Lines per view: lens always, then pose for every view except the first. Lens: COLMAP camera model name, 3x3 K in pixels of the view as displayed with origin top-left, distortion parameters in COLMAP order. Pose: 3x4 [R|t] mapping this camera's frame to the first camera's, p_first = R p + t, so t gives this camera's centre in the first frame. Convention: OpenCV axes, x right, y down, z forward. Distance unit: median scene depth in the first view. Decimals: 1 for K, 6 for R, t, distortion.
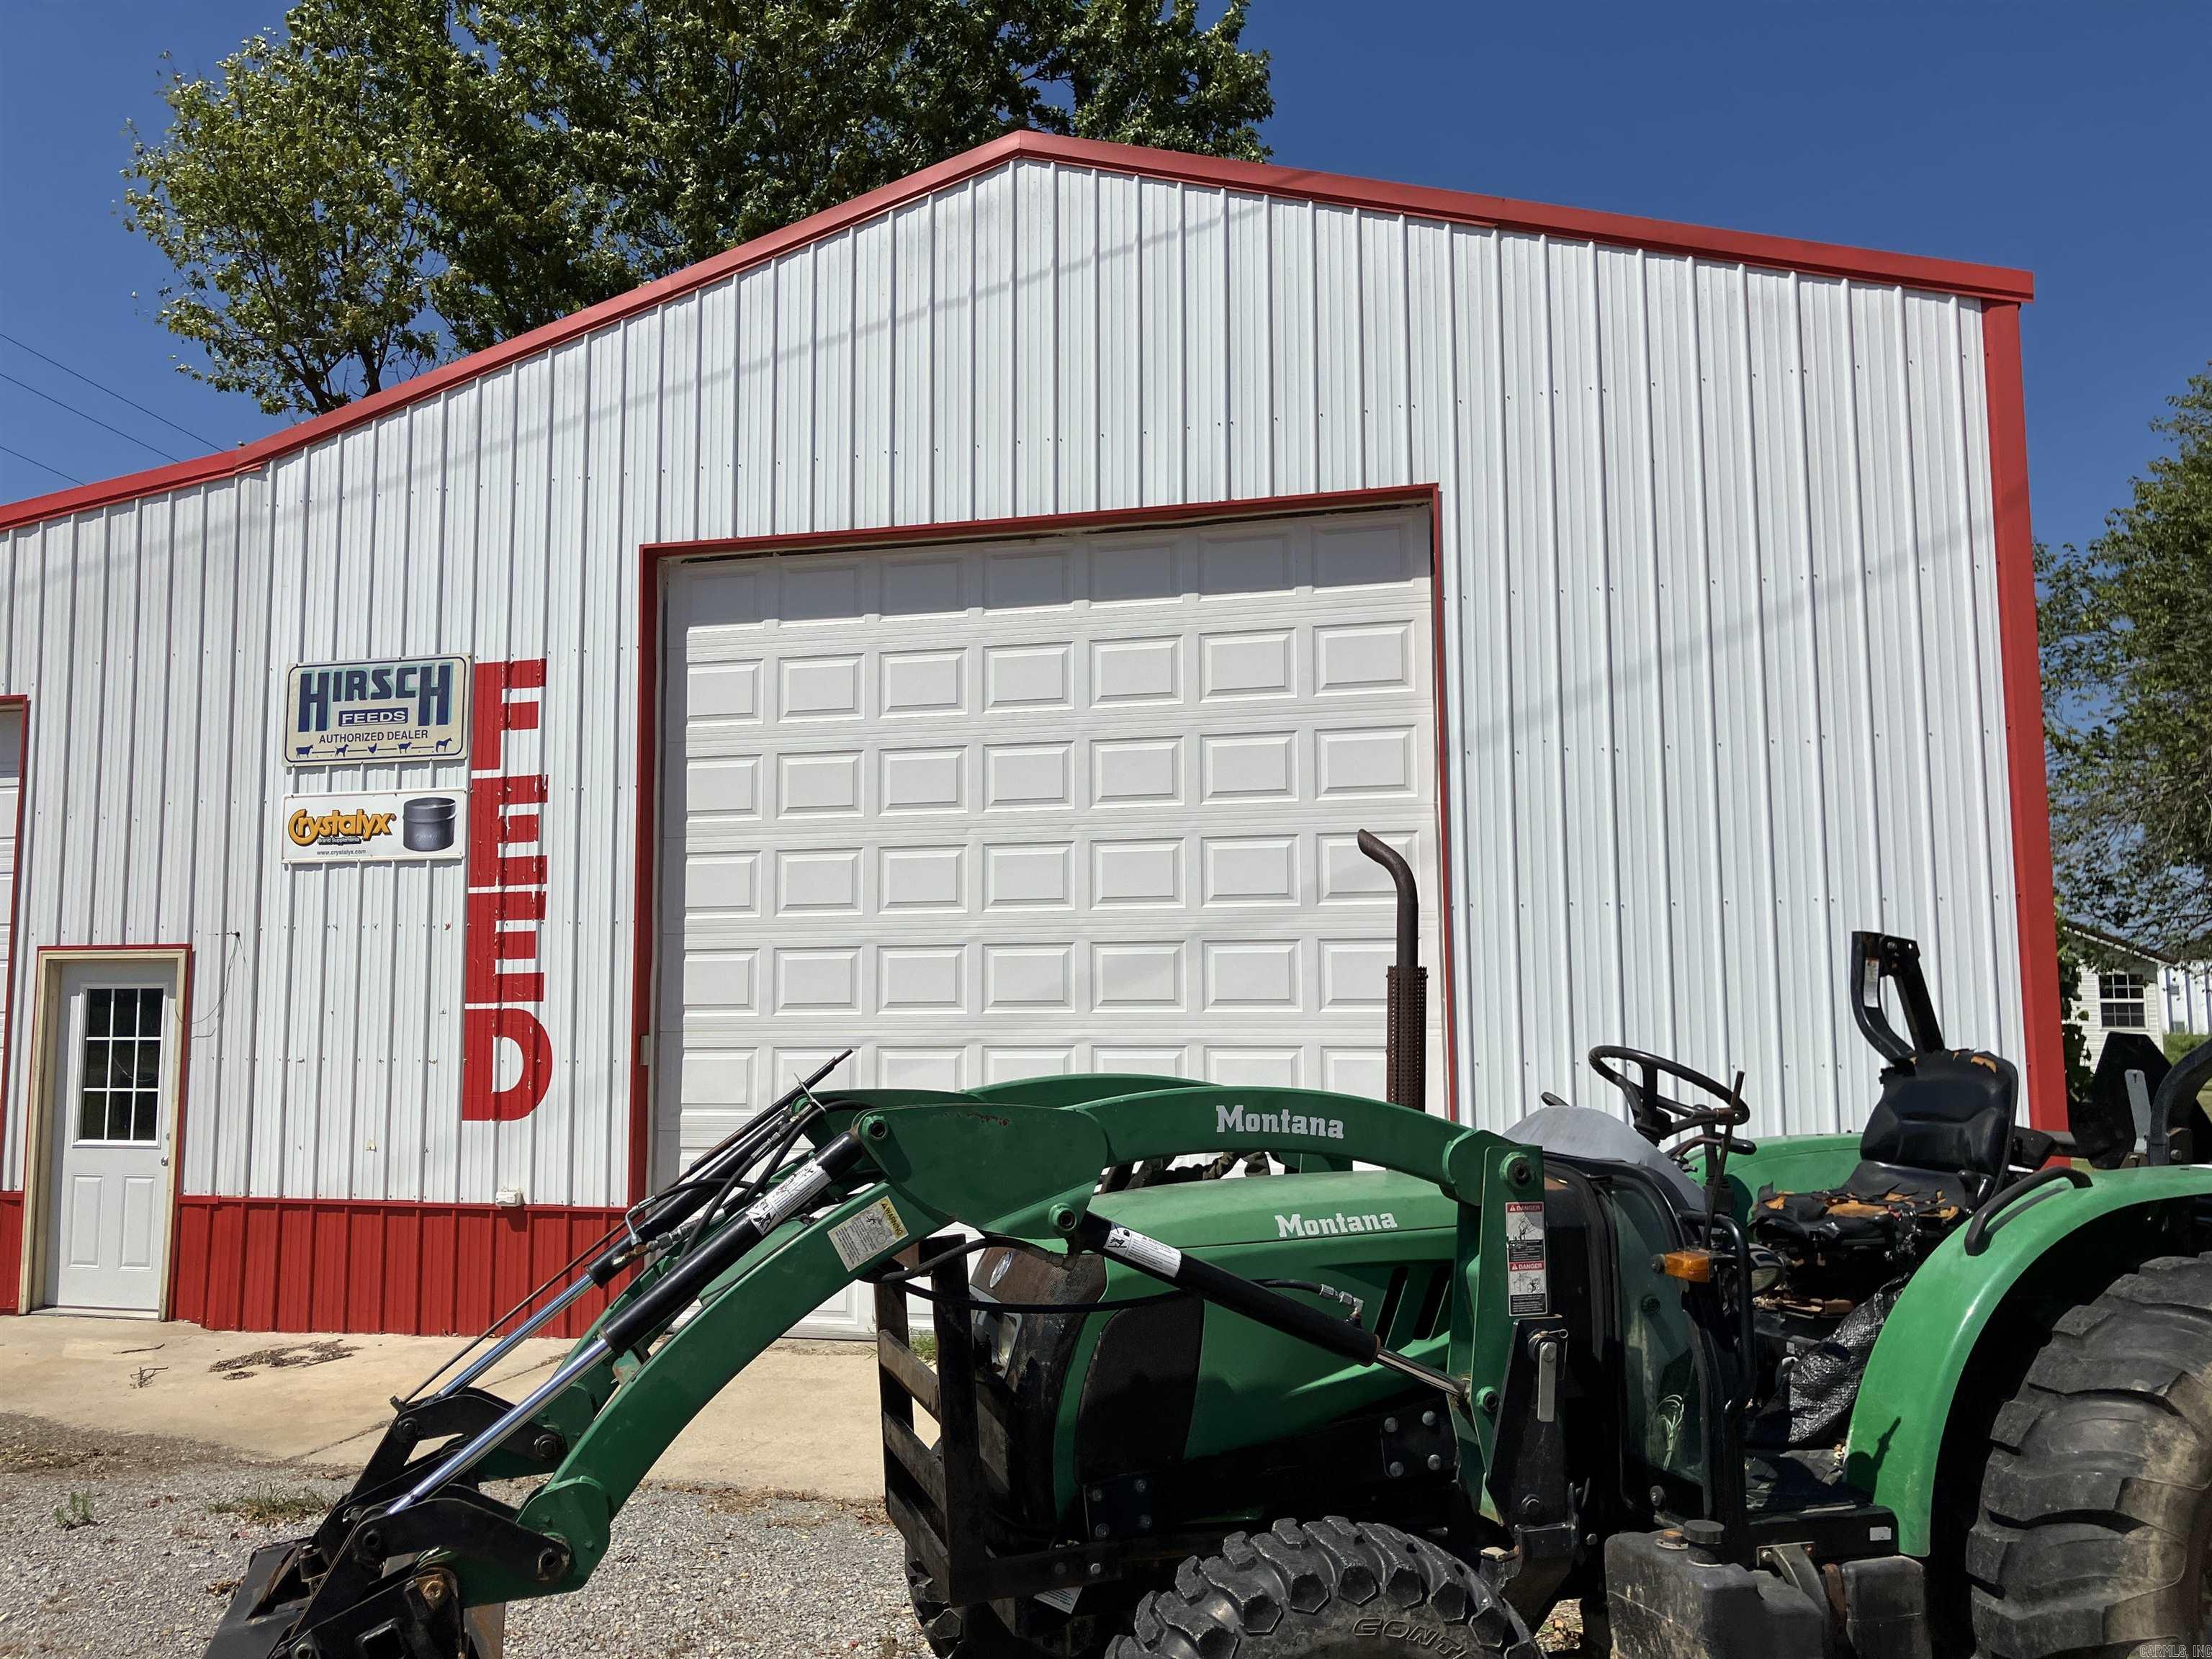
lens RADIAL K [[1822.6, 0, 1103.6], [0, 1822.6, 838.4], [0, 0, 1]] dist [0.048597, -0.071127]
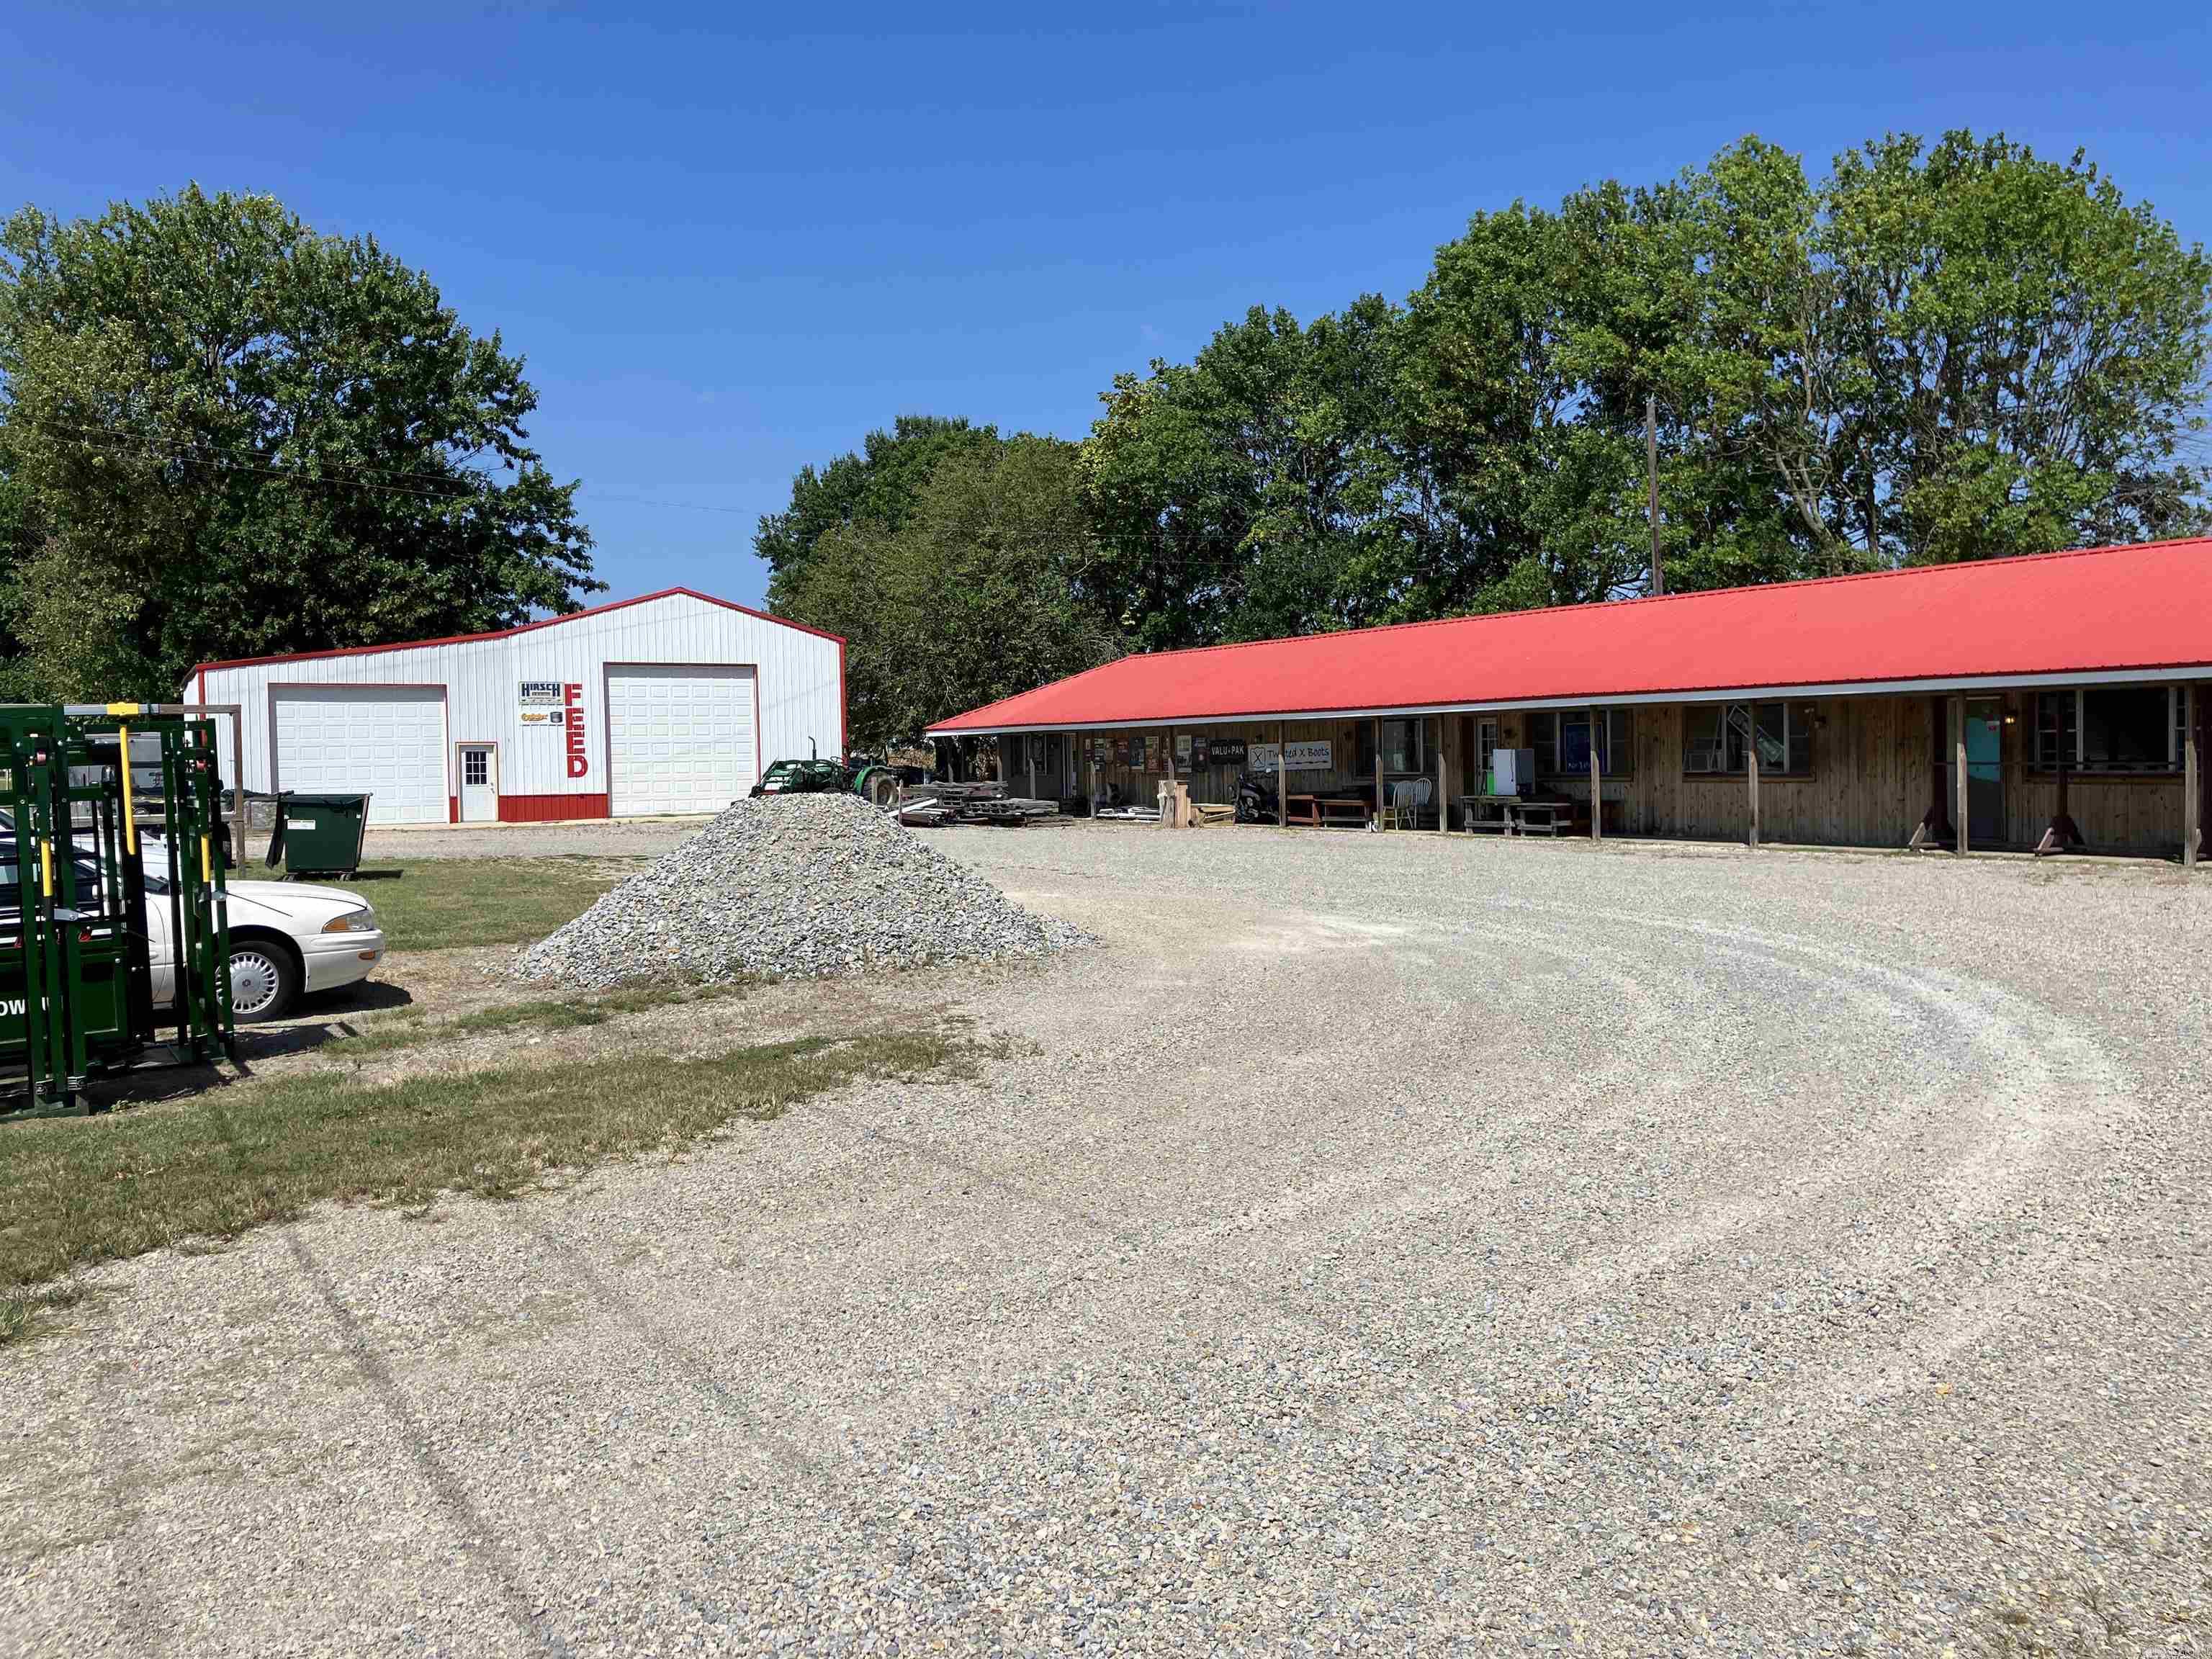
lens RADIAL K [[1804.2, 0, 1099.8], [0, 1804.2, 830.4], [0, 0, 1]] dist [0.028754, -0.046605]
pose [[0.733301, -0.034058, 0.679051, -2.579895], [-0.056981, 0.992153, 0.111295, -0.325975], [-0.677513, -0.120305, 0.725605, -3.484883]]
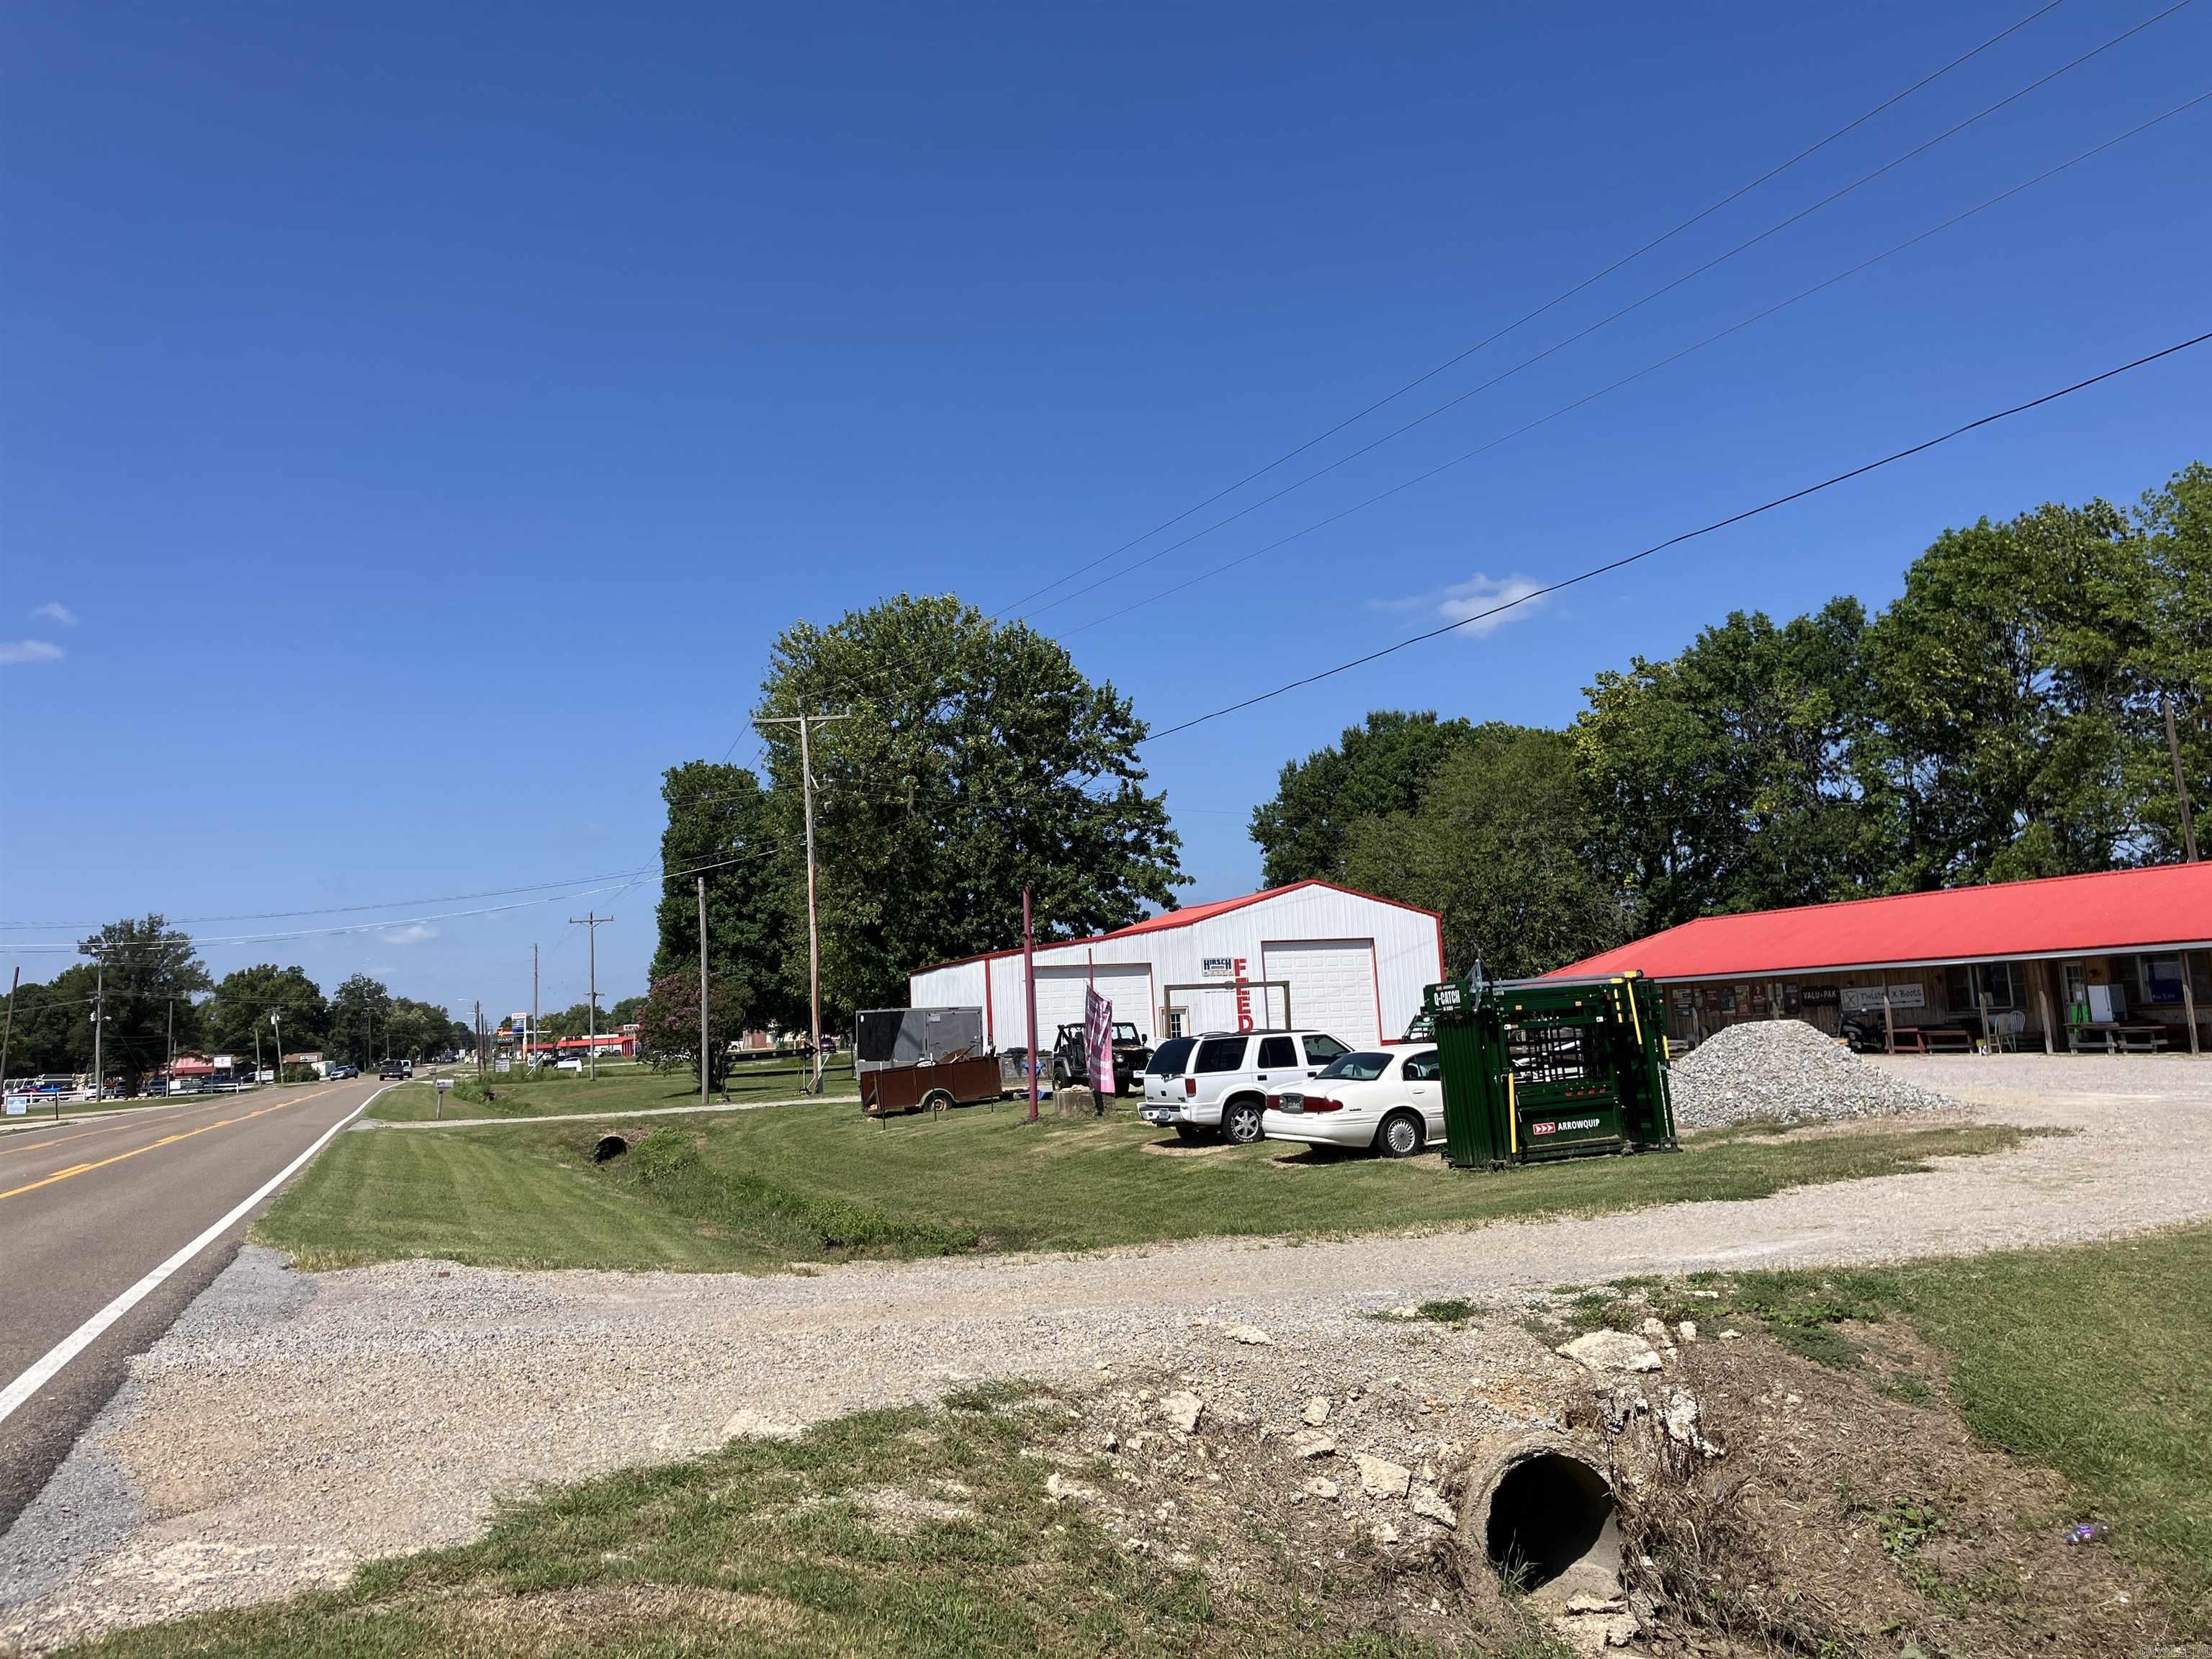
lens RADIAL K [[1812.2, 0, 1036.5], [0, 1812.2, 828.5], [0, 0, 1]] dist [-0.005542, -0.012778]
pose [[0.863178, 0.025034, 0.504278, -4.030527], [-0.014012, 0.999573, -0.025637, -0.371549], [-0.504705, 0.015064, 0.863161, -3.954652]]
